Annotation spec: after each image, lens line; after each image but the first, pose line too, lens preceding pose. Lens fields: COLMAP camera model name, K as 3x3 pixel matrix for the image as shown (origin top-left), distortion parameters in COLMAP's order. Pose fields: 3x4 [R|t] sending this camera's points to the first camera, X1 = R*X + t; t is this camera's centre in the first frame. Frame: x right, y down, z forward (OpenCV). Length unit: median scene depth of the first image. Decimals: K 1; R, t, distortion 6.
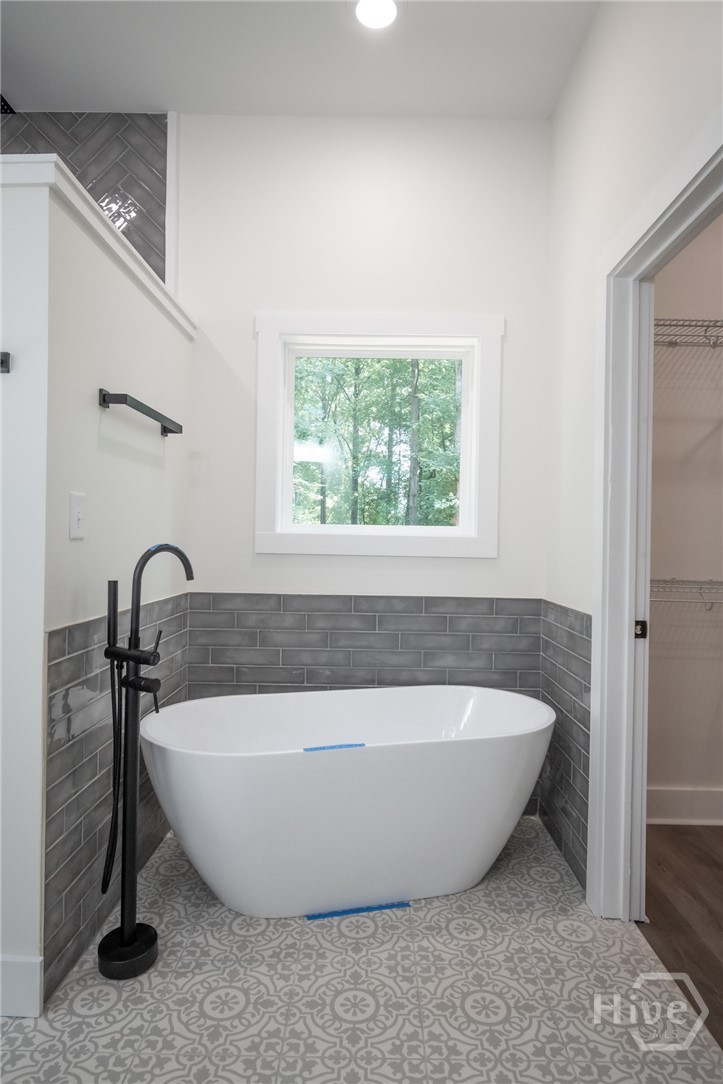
lens RADIAL K [[644.4, 0, 365.9], [0, 644.4, 541.1], [0, 0, 1]] dist [-0.000484, -0.002374]
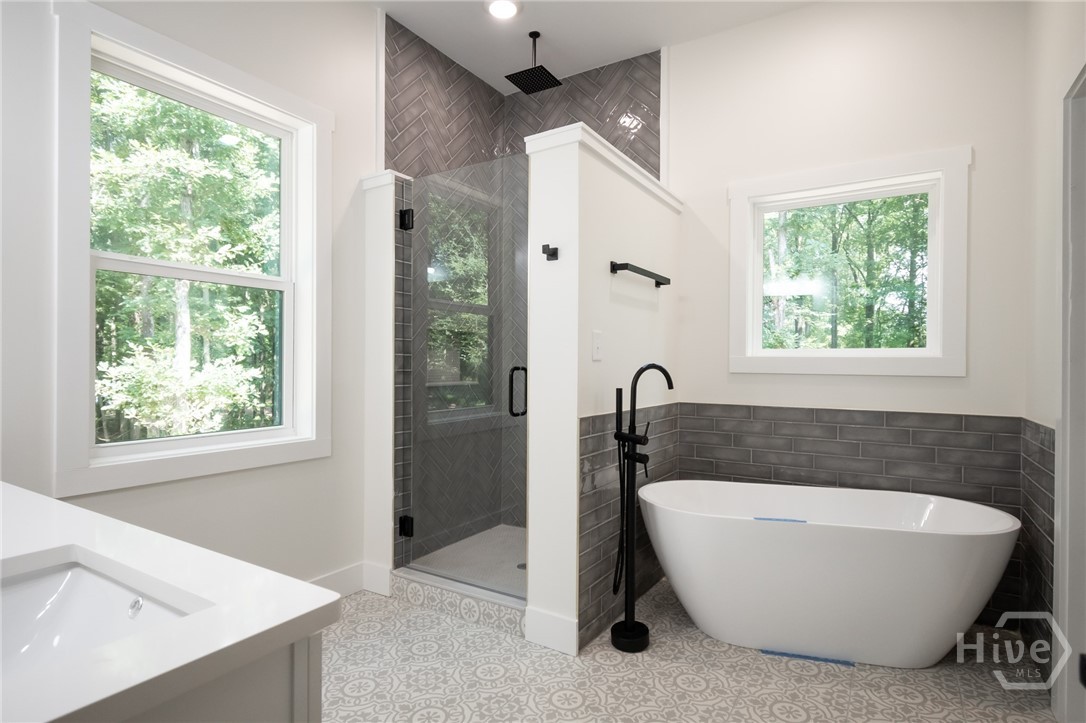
lens RADIAL K [[569.3, 0, 545.3], [0, 569.3, 366.3], [0, 0, 1]] dist [0.003562, -0.000011]
pose [[0.857043, -0.009256, -0.515161, 0.132330], [0.005537, 0.999946, -0.008754, 0.018879], [0.515215, 0.004650, 0.857049, -0.209913]]
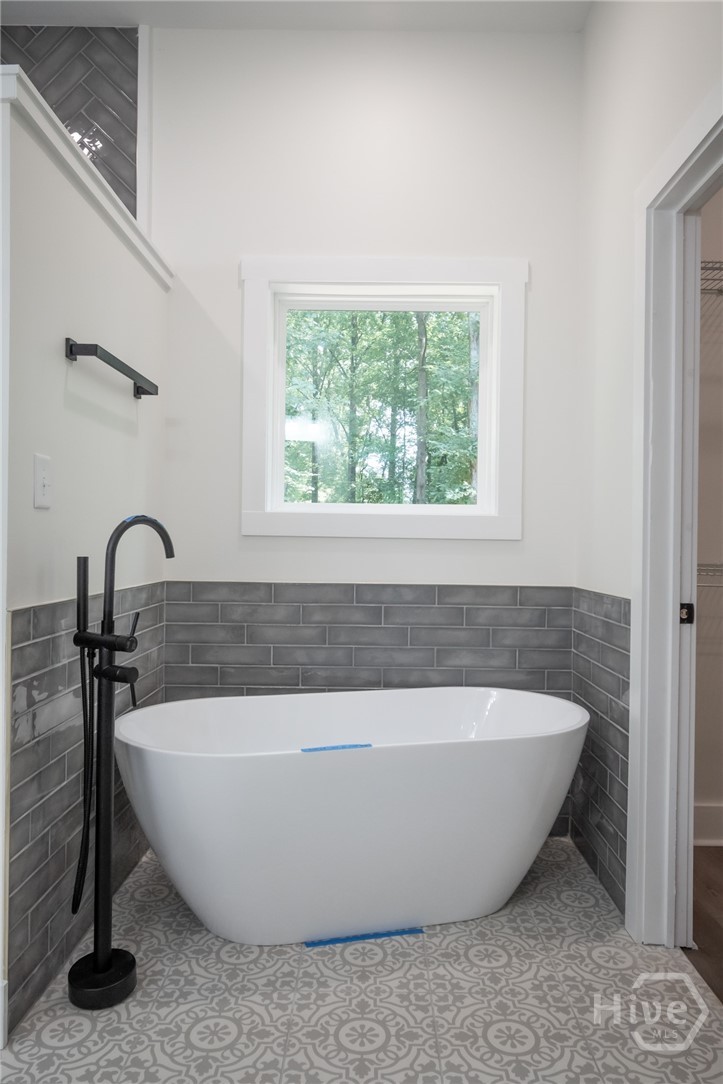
lens RADIAL K [[758.9, 0, 365.7], [0, 758.9, 543.6], [0, 0, 1]] dist [-0.008055, 0.008293]
pose [[0.999992, -0.003927, 0.001046, -0.008969], [0.003925, 0.999990, 0.002004, 0.039150], [-0.001053, -0.002000, 0.999997, -0.026425]]
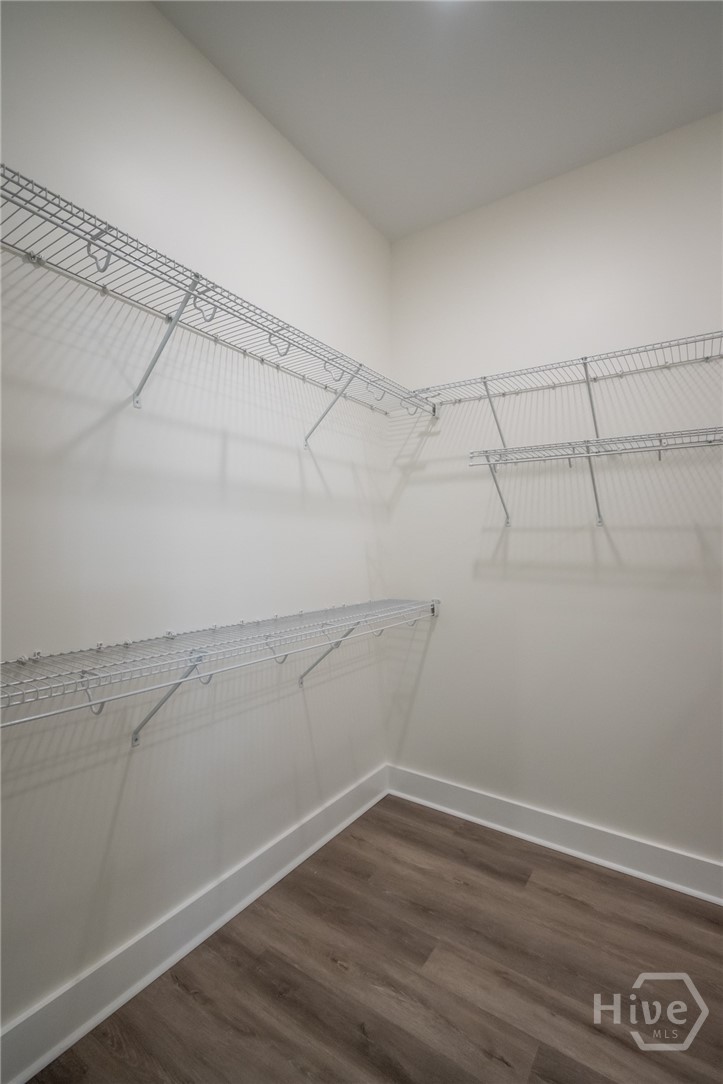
lens RADIAL K [[477.0, 0, 358.3], [0, 477.0, 535.2], [0, 0, 1]] dist [0.009197, -0.003545]
pose [[0.527372, -0.005025, 0.849619, 0.328891], [0.004412, 0.999985, 0.003175, -0.068724], [-0.849623, 0.002074, 0.527387, 0.655452]]
